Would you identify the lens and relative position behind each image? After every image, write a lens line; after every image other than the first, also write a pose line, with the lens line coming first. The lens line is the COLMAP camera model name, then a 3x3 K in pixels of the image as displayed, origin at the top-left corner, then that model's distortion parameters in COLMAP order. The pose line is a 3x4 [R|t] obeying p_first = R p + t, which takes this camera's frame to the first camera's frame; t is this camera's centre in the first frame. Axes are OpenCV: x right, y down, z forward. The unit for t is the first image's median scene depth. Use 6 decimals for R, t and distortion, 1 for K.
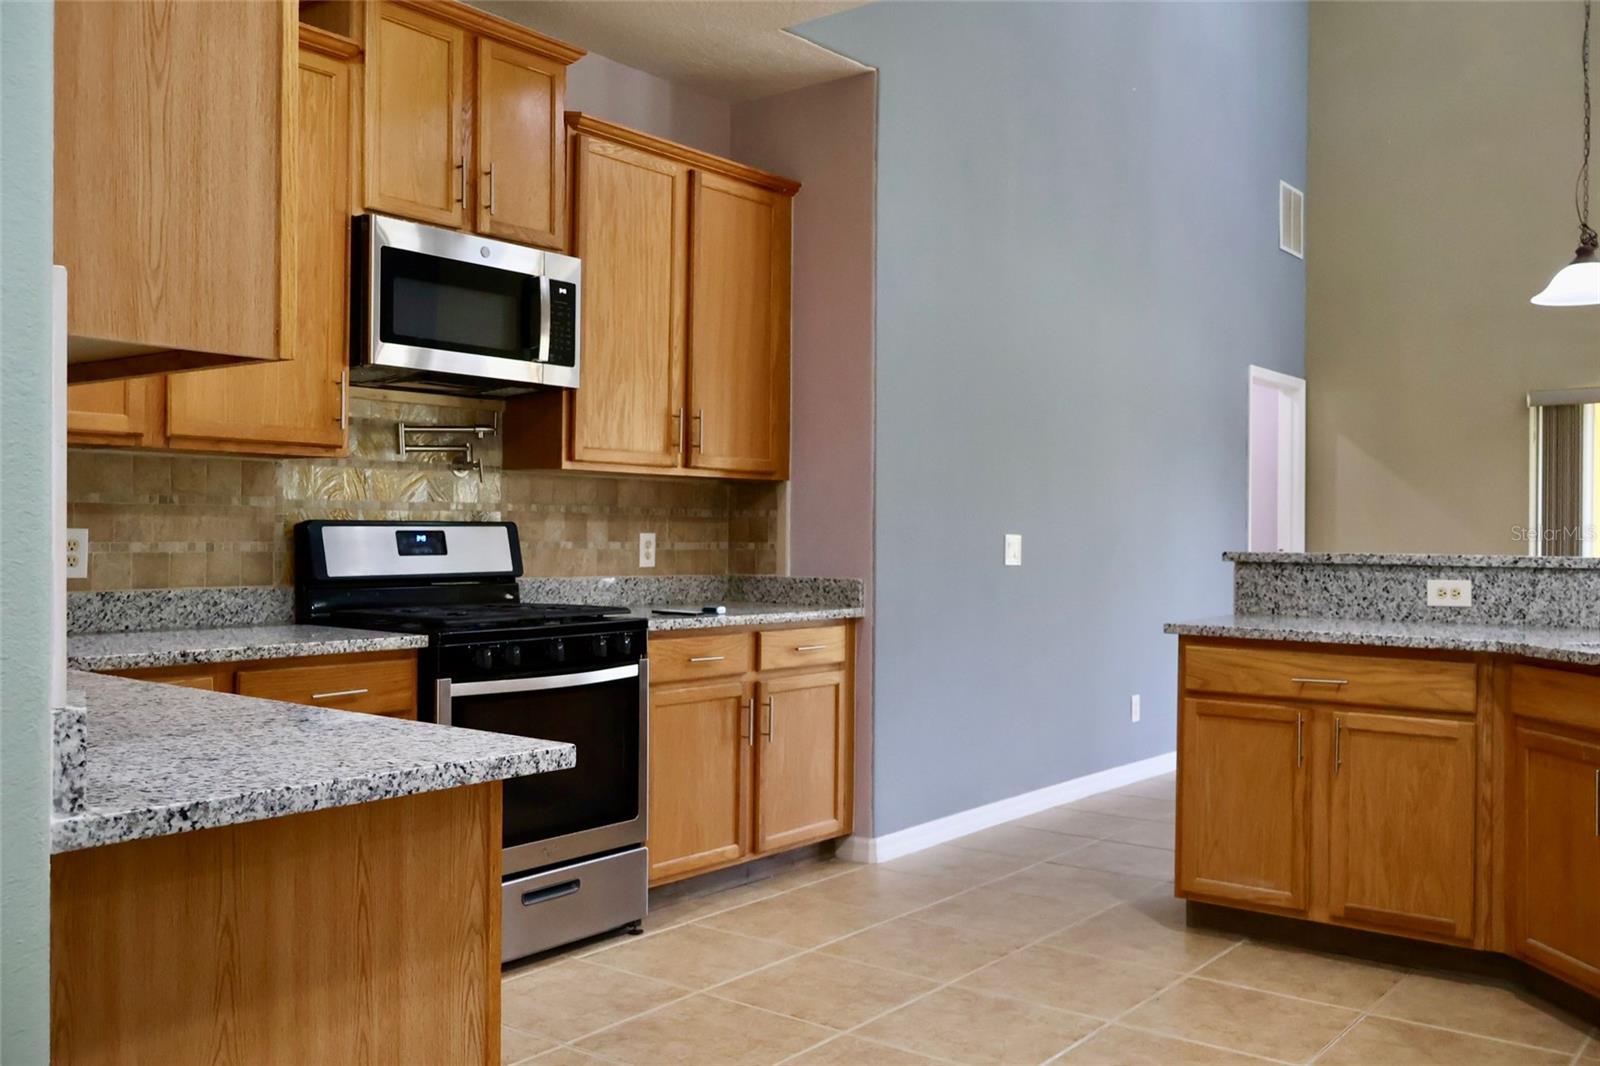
lens RADIAL K [[1410.3, 0, 809.0], [0, 1410.3, 538.1], [0, 0, 1]] dist [-0.003488, 0.001047]
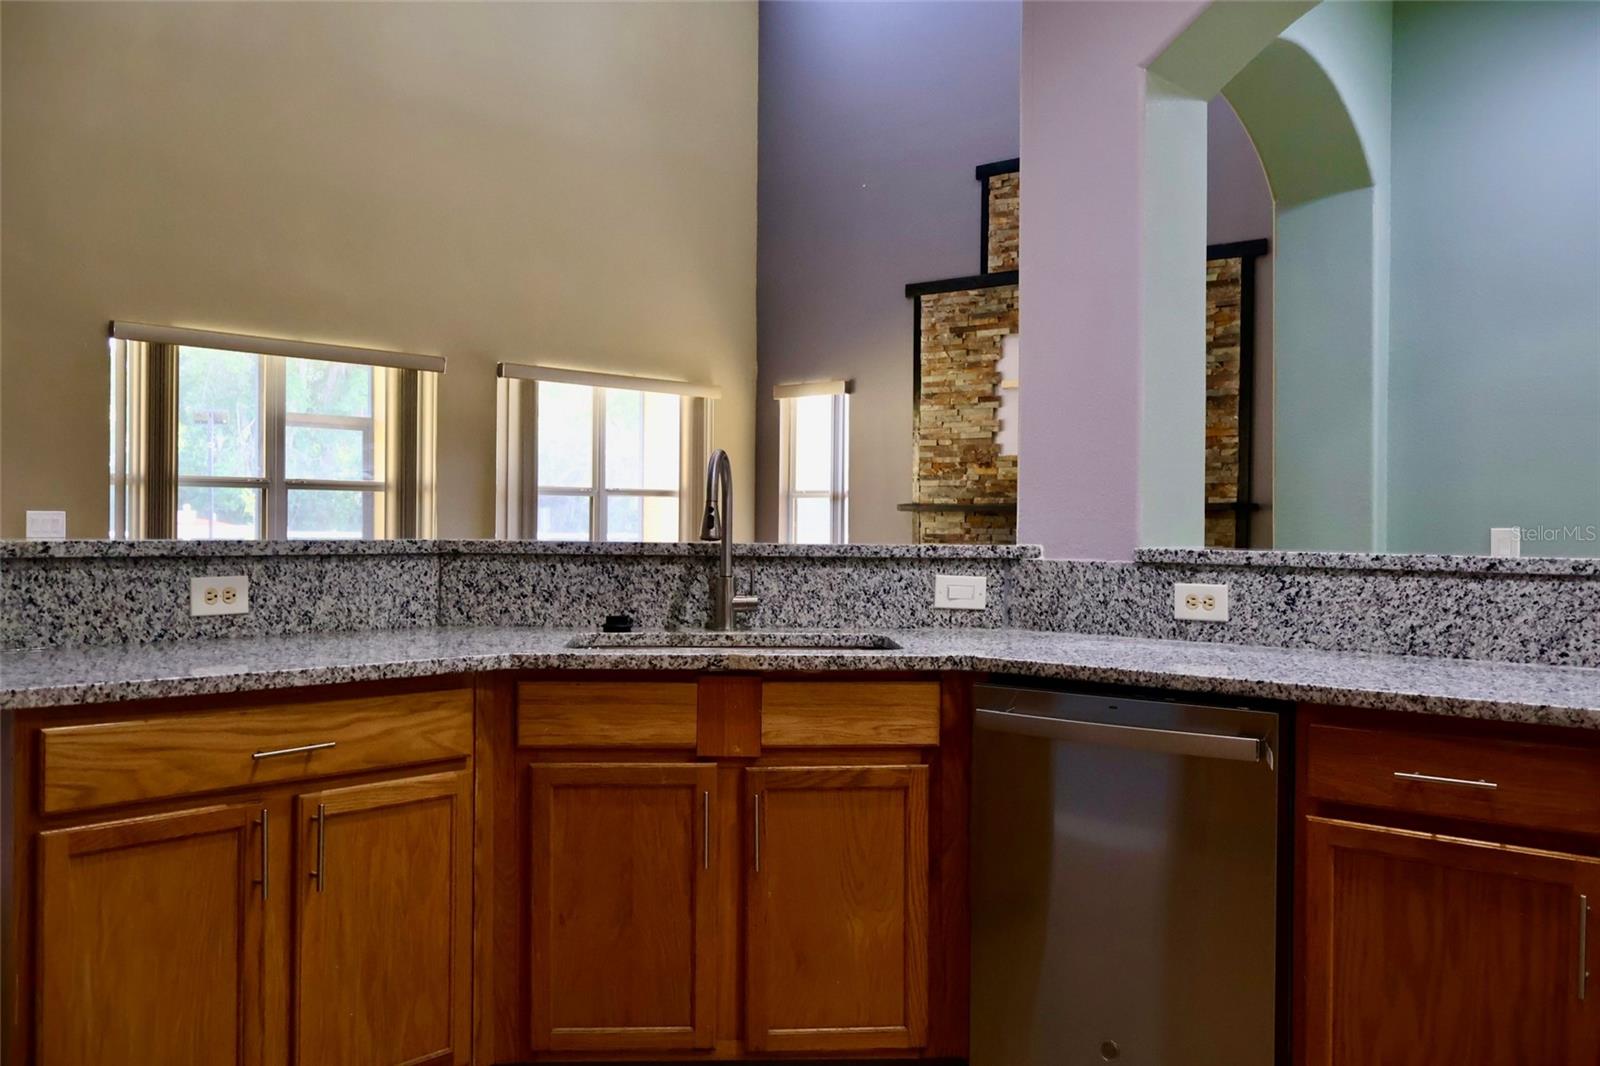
lens RADIAL K [[1410.3, 0, 799.2], [0, 1410.3, 524.9], [0, 0, 1]] dist [-0.003488, 0.001047]
pose [[0.062391, -0.008771, 0.998013, -0.223764], [-0.005054, 0.999946, 0.009104, -0.003266], [-0.998039, -0.005612, 0.062343, 0.702244]]
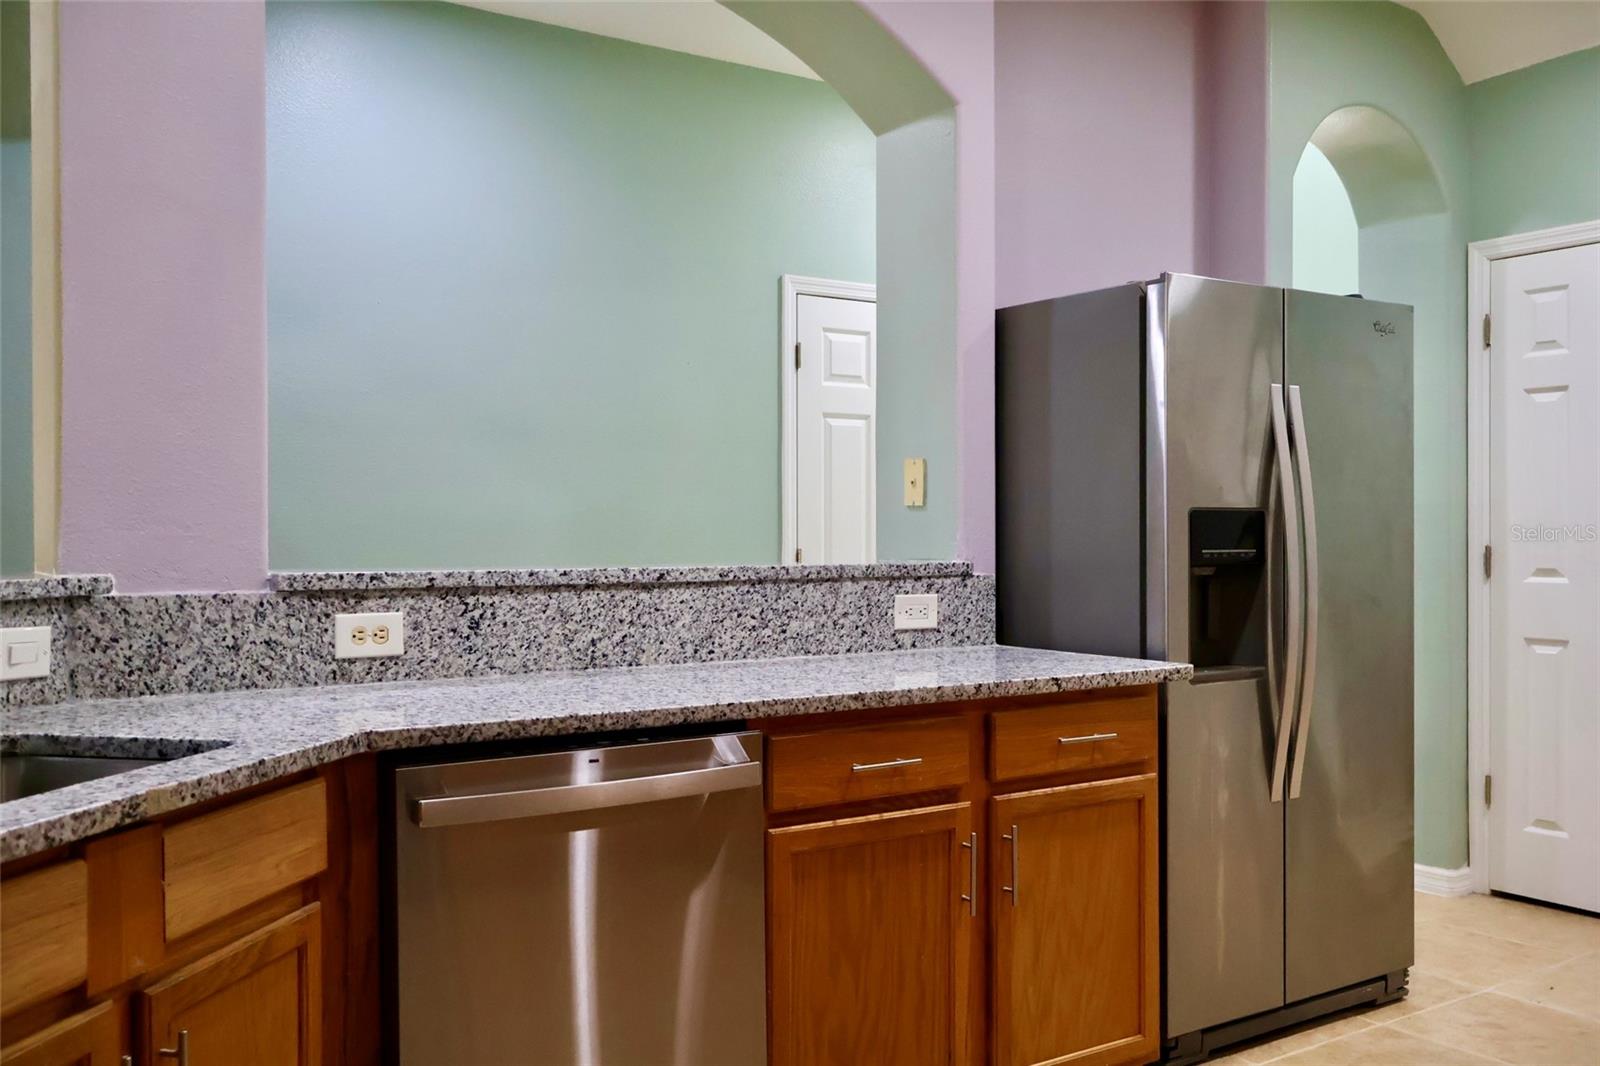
lens RADIAL K [[1410.3, 0, 789.9], [0, 1410.3, 537.6], [0, 0, 1]] dist [-0.003488, 0.001047]
pose [[-0.949192, -0.003813, 0.314673, 0.169082], [-0.001611, 0.999972, 0.007259, -0.004423], [-0.314692, 0.006383, -0.949172, 1.072325]]
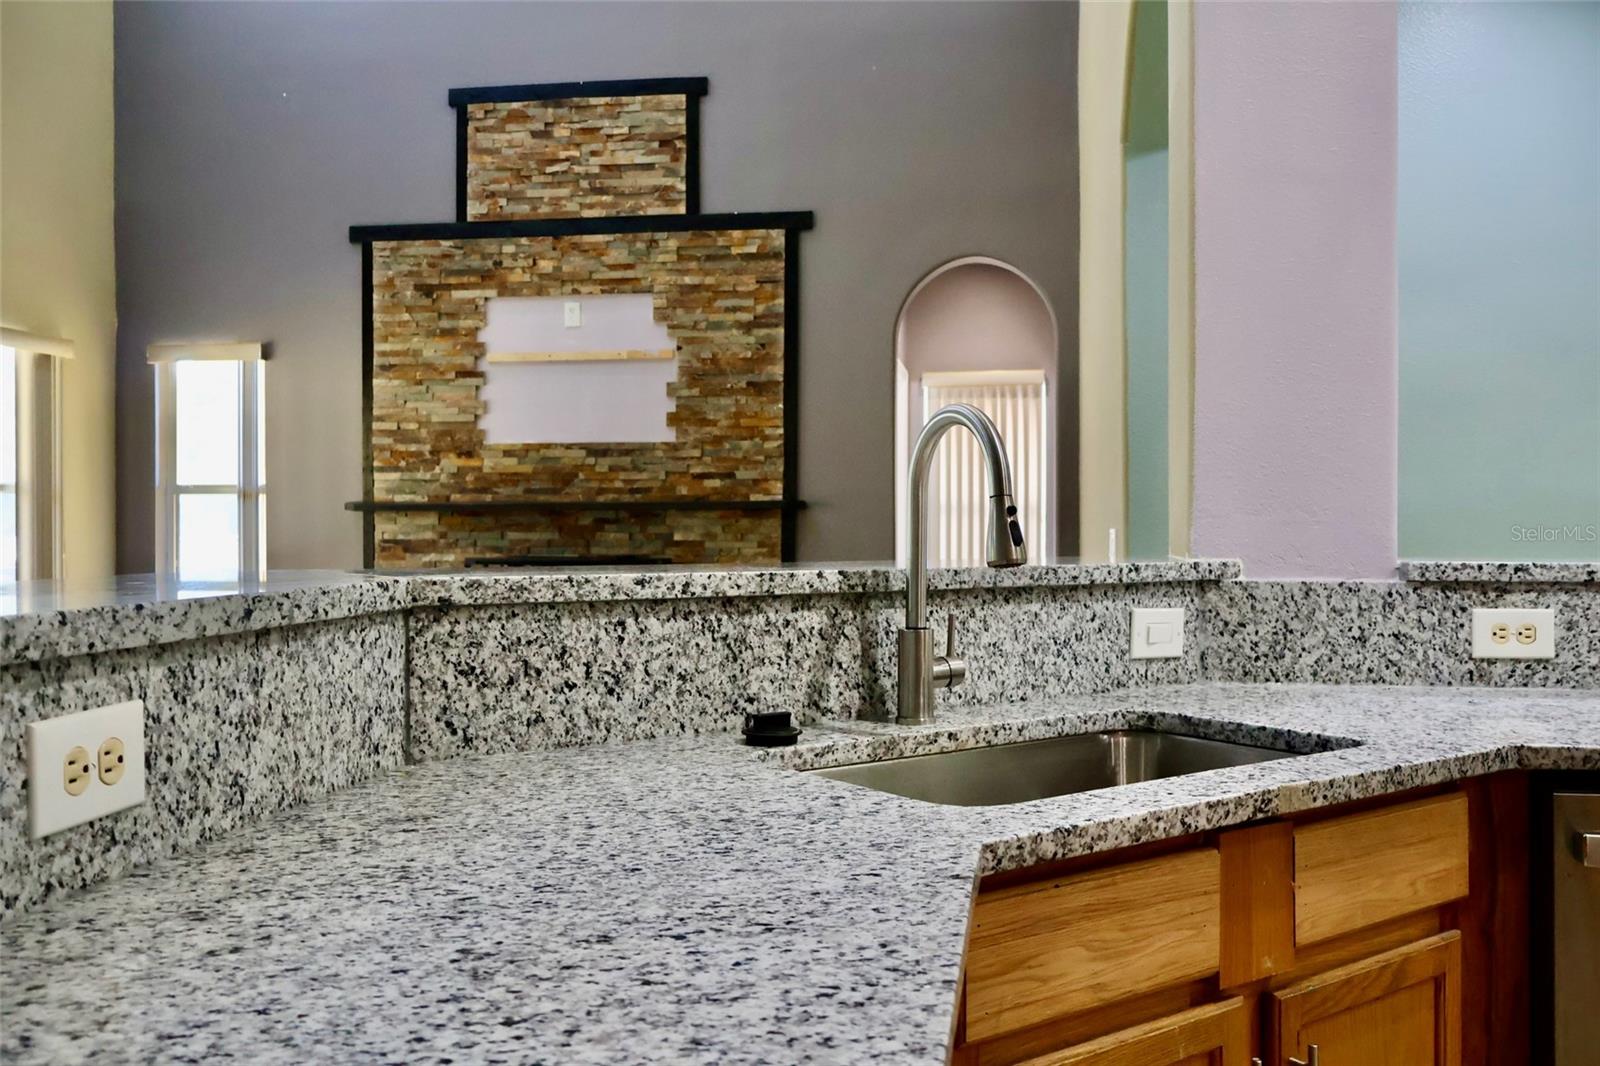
lens RADIAL K [[1410.3, 0, 802.7], [0, 1410.3, 534.6], [0, 0, 1]] dist [-0.003488, 0.001047]
pose [[-0.486089, -0.013813, 0.873800, 0.194494], [-0.000139, 0.999876, 0.015729, -0.003979], [-0.873909, 0.007524, -0.486031, 1.051400]]
